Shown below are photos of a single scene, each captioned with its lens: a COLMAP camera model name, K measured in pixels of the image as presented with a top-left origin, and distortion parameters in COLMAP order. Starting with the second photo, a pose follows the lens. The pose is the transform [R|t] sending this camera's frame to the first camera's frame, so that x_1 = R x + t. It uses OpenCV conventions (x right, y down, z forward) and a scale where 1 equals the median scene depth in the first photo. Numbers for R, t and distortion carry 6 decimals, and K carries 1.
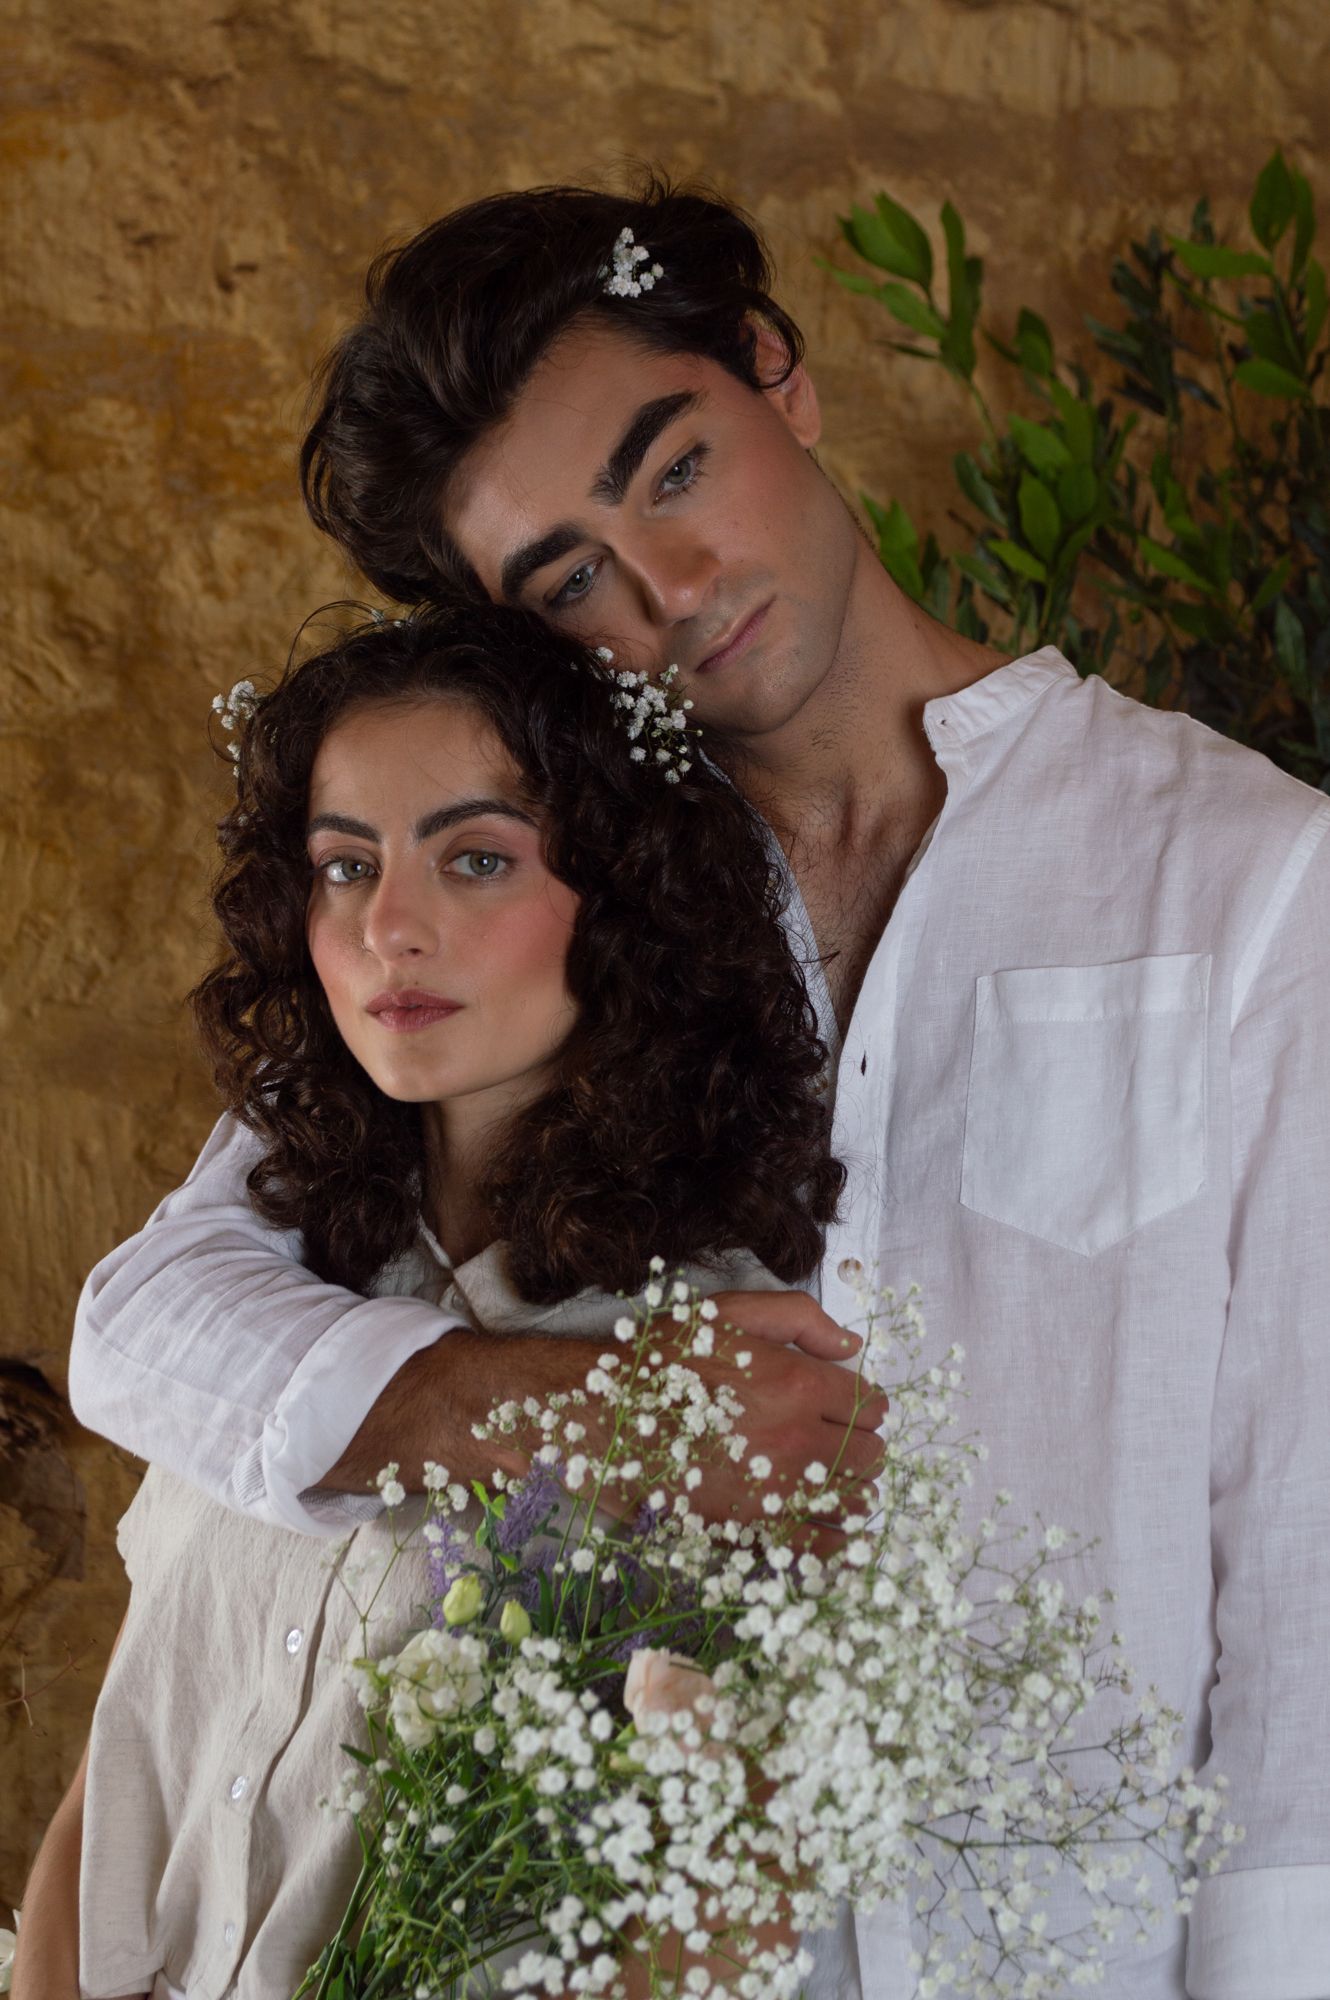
lens RADIAL K [[3746.9, 0, 665.0], [0, 3746.9, 1000.0], [0, 0, 1]] dist [-0.029525, -0.066516]
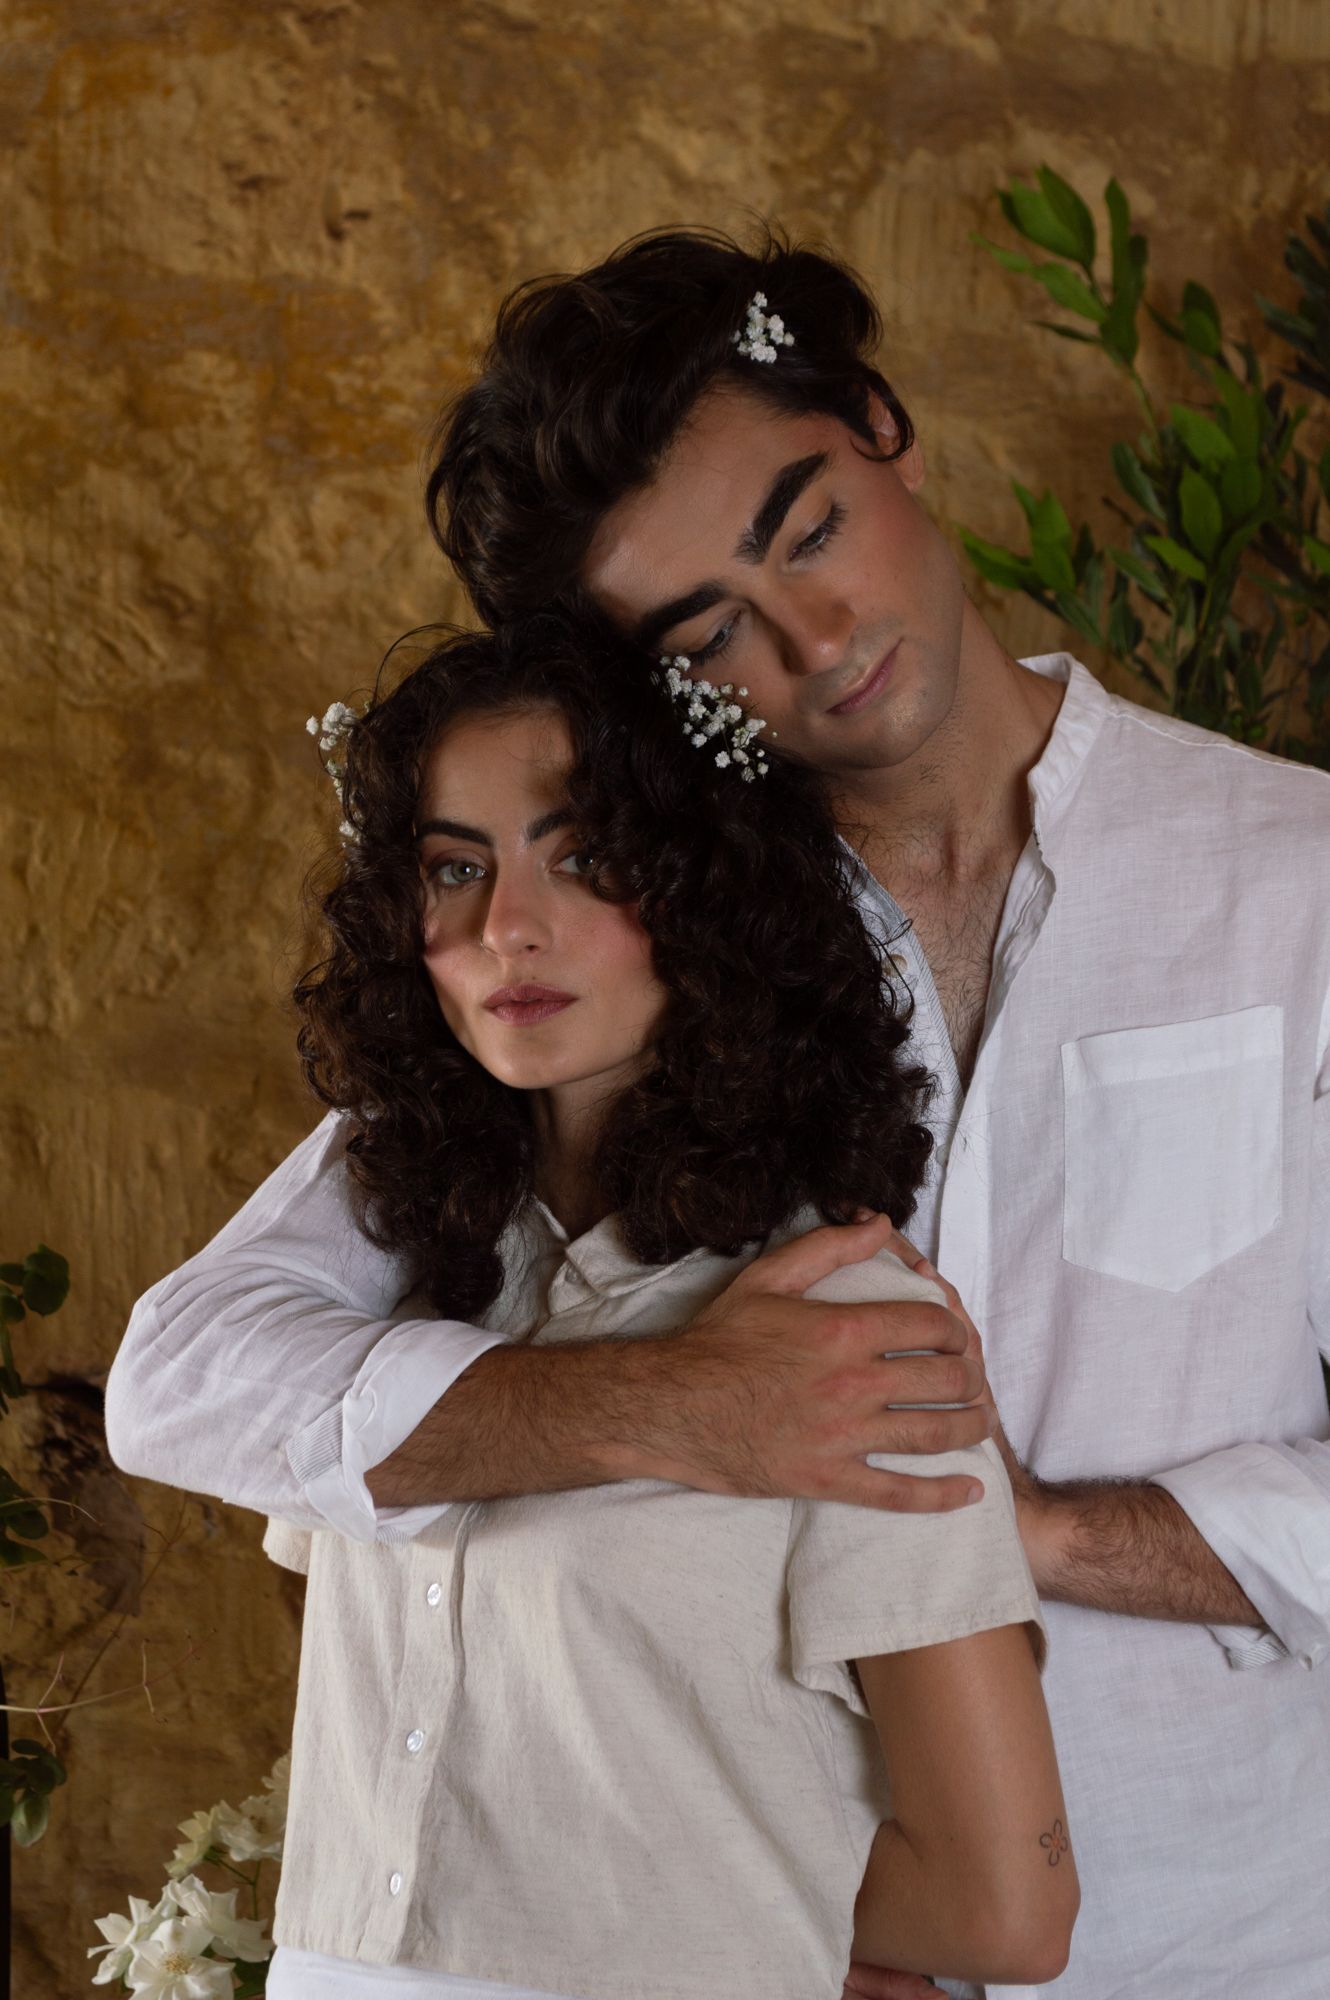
lens RADIAL K [[4671.3, 0, 665.0], [0, 4671.3, 1000.0], [0, 0, 1]] dist [-0.082071, 0.073224]
pose [[0.999467, 0.030526, -0.011581, -0.016042], [-0.030620, 0.999499, -0.007993, 0.007038], [0.011331, 0.008344, 0.999901, -0.160672]]
